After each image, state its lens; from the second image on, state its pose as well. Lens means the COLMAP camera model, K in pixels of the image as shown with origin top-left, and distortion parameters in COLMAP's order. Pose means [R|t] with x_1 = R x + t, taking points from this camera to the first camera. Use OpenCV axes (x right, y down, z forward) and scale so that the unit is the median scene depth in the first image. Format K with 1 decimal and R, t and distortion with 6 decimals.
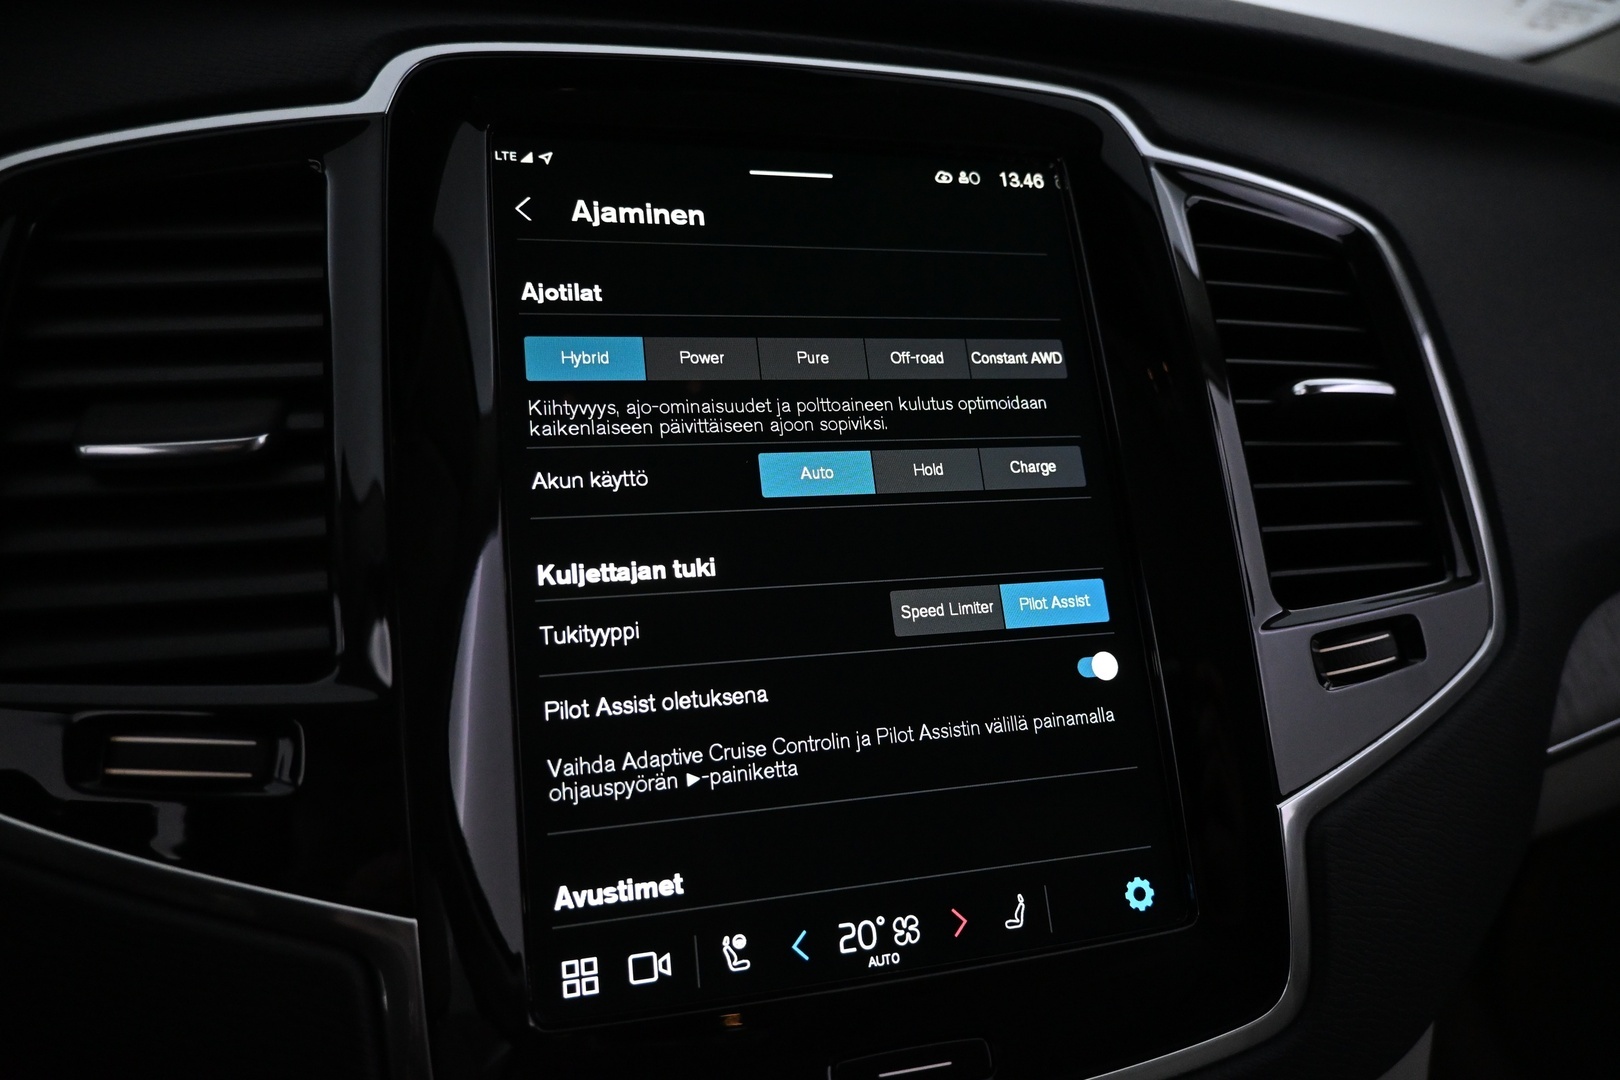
lens RADIAL K [[1107.0, 0, 810.6], [0, 1107.0, 531.6], [0, 0, 1]] dist [-0.001006, -0.006450]
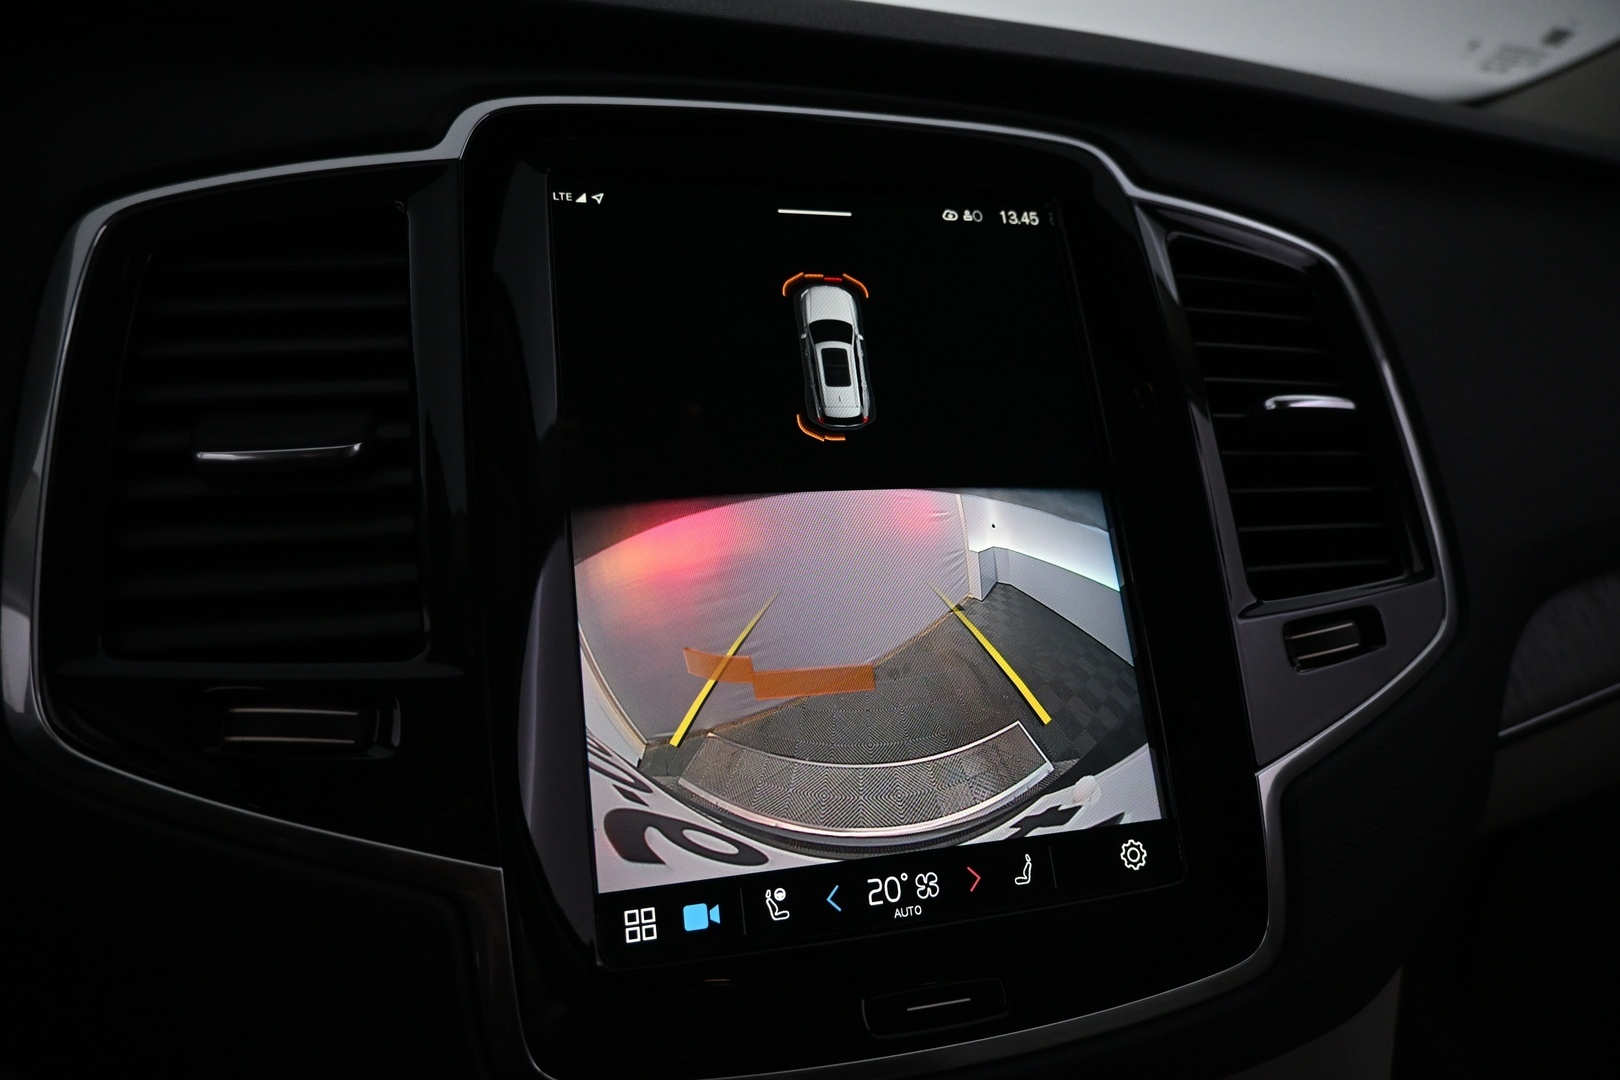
lens RADIAL K [[1107.0, 0, 811.1], [0, 1107.0, 530.5], [0, 0, 1]] dist [-0.001006, -0.006450]
pose [[0.999821, -0.003608, 0.018579, -0.048238], [0.004070, 0.999682, -0.024880, 0.028032], [-0.018483, 0.024951, 0.999518, -0.119031]]
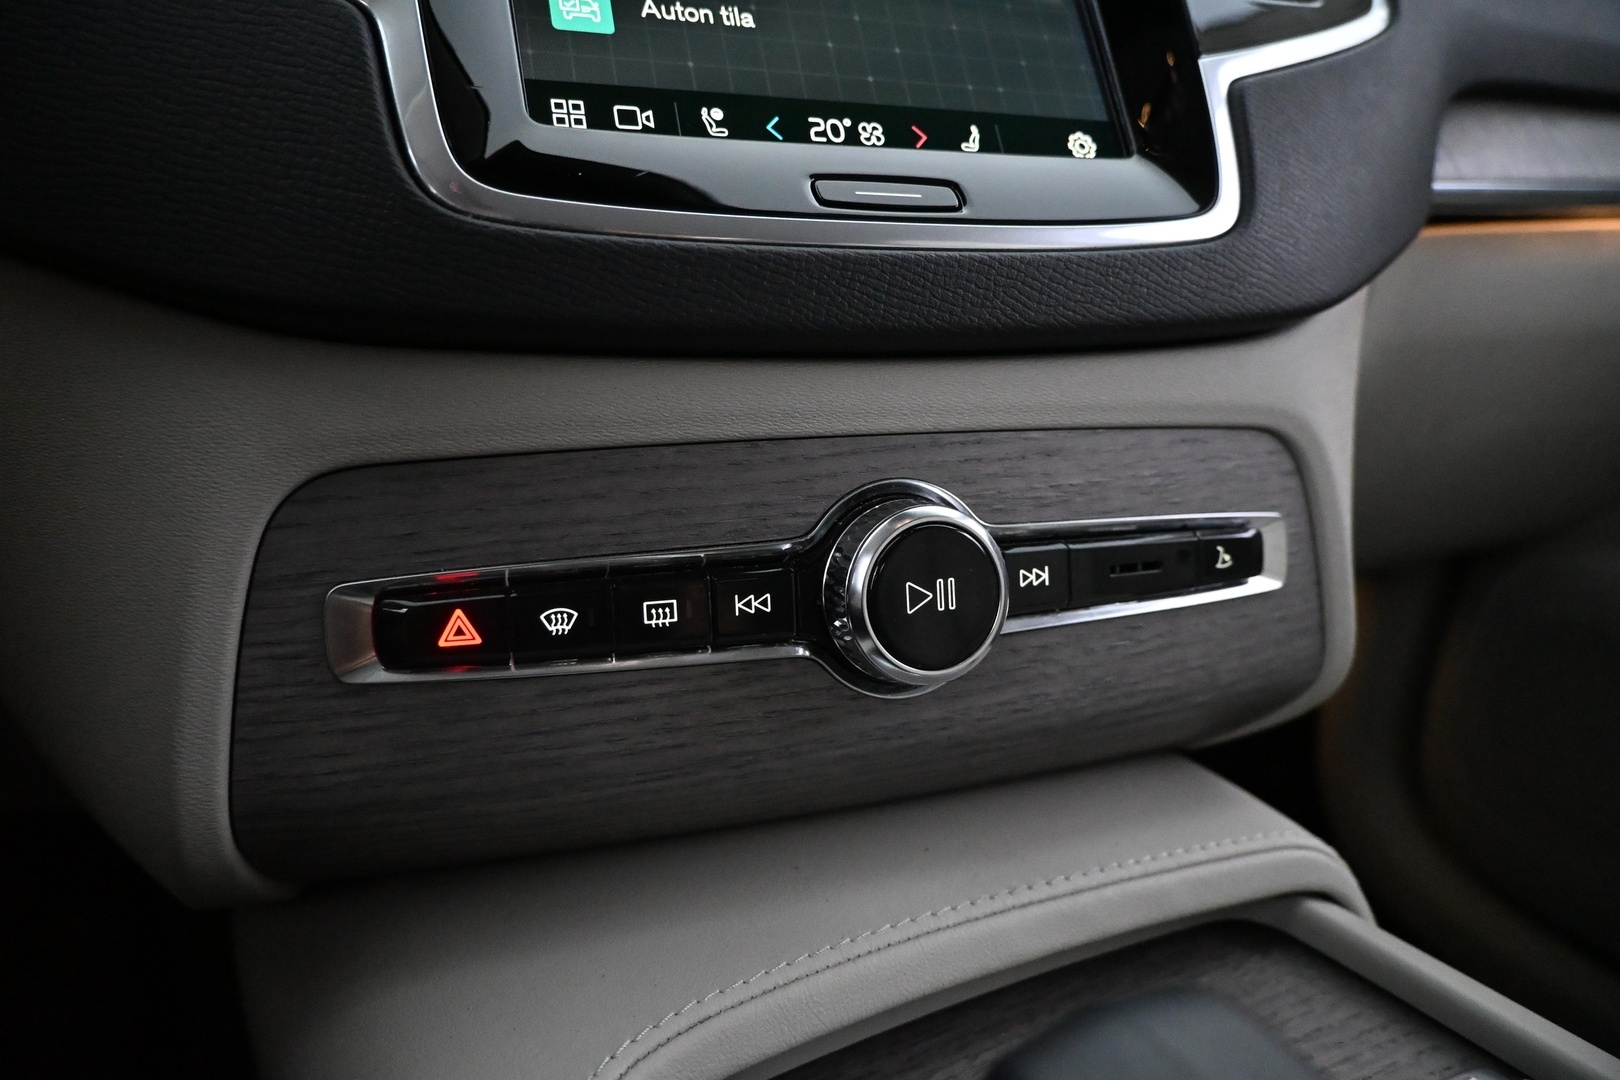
lens RADIAL K [[1107.0, 0, 810.8], [0, 1107.0, 544.5], [0, 0, 1]] dist [-0.001006, -0.006450]
pose [[0.996054, -0.047653, 0.074869, -0.067909], [0.051053, 0.997719, -0.044173, 0.767995], [-0.072593, 0.047821, 0.996214, -0.040591]]
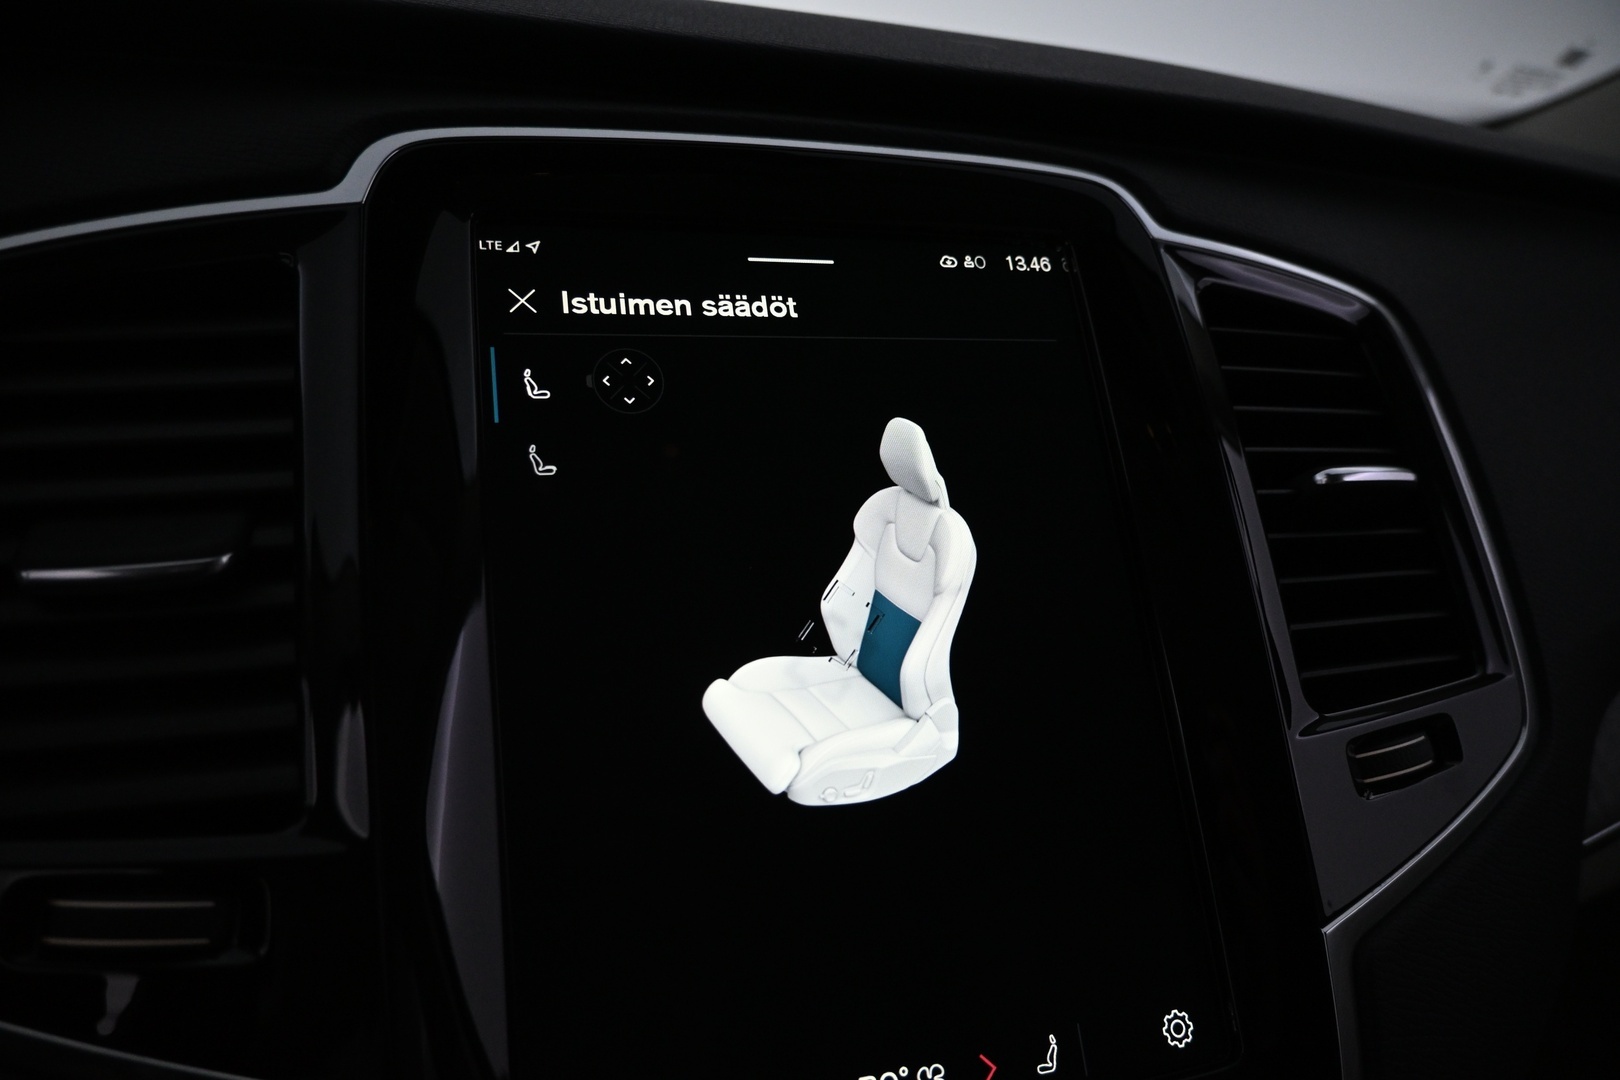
lens RADIAL K [[1107.0, 0, 810.5], [0, 1107.0, 530.9], [0, 0, 1]] dist [-0.001006, -0.006450]
pose [[0.999531, -0.010456, 0.028791, -0.034302], [0.011698, 0.998993, -0.043321, -0.054614], [-0.028309, 0.043637, 0.998646, 0.064553]]
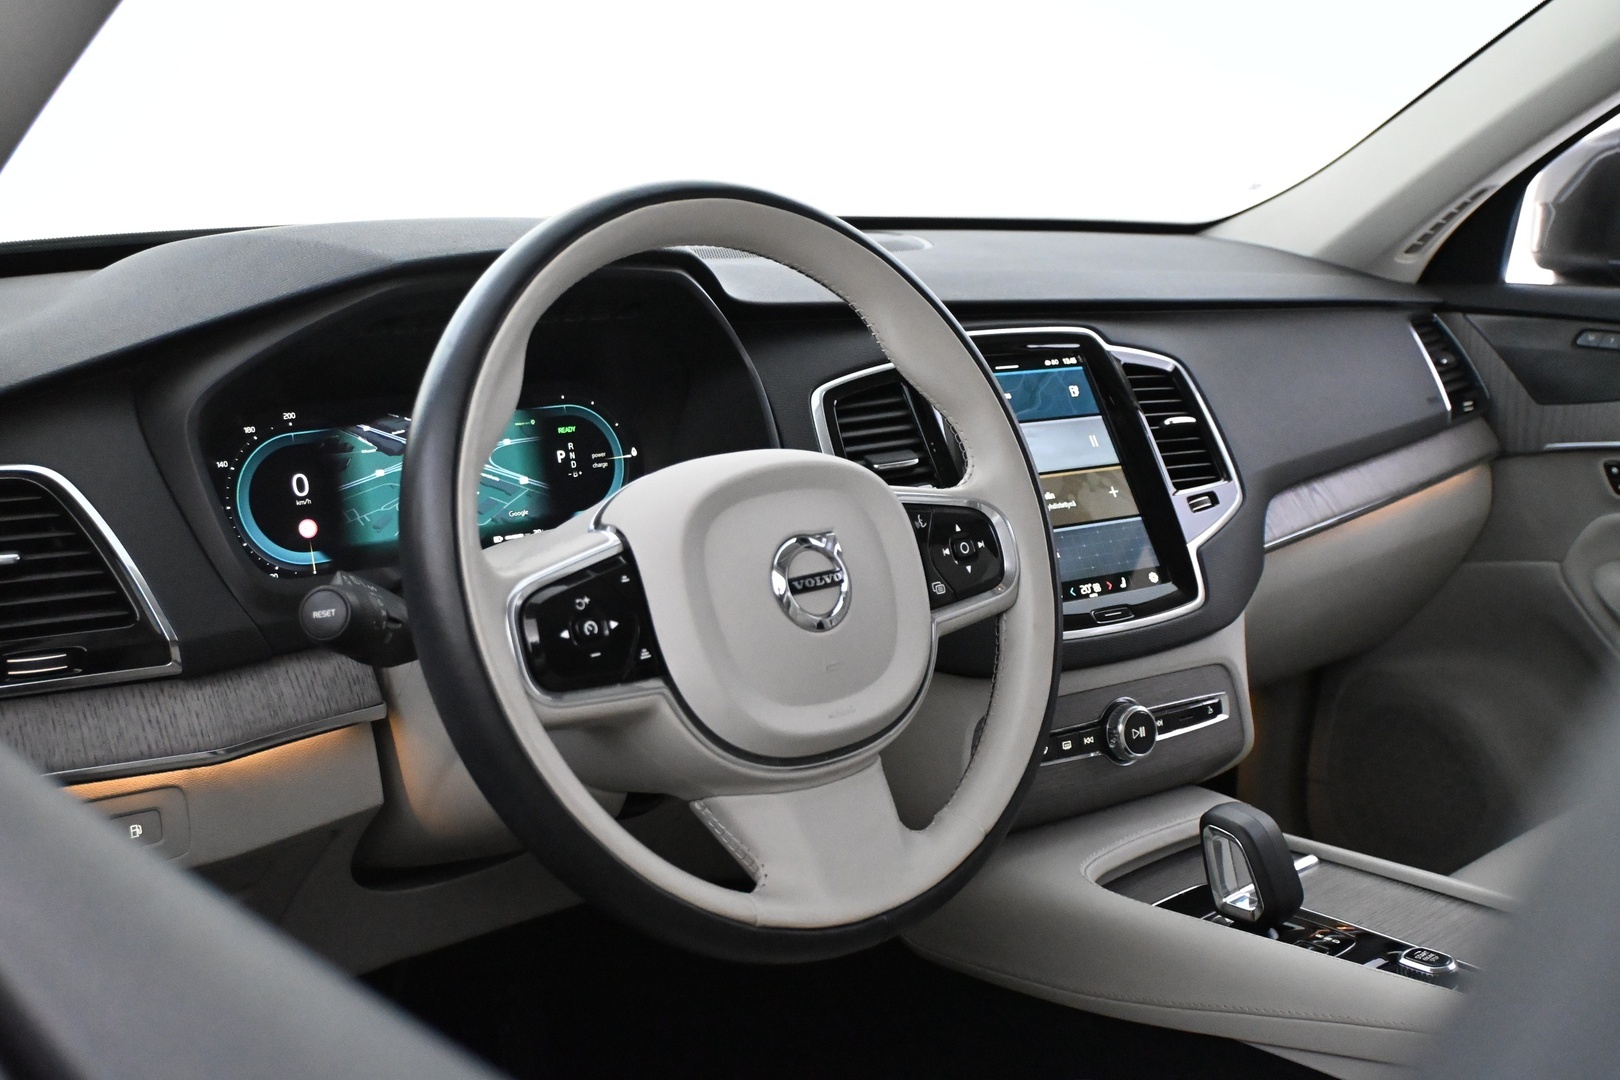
lens RADIAL K [[1653.2, 0, 819.2], [0, 1653.2, 537.4], [0, 0, 1]] dist [-0.004501, 0.000000]
pose [[0.951784, -0.111222, 0.285895, -2.054981], [0.143445, 0.985156, -0.094291, 0.540442], [-0.271164, 0.130755, 0.953611, -3.448480]]
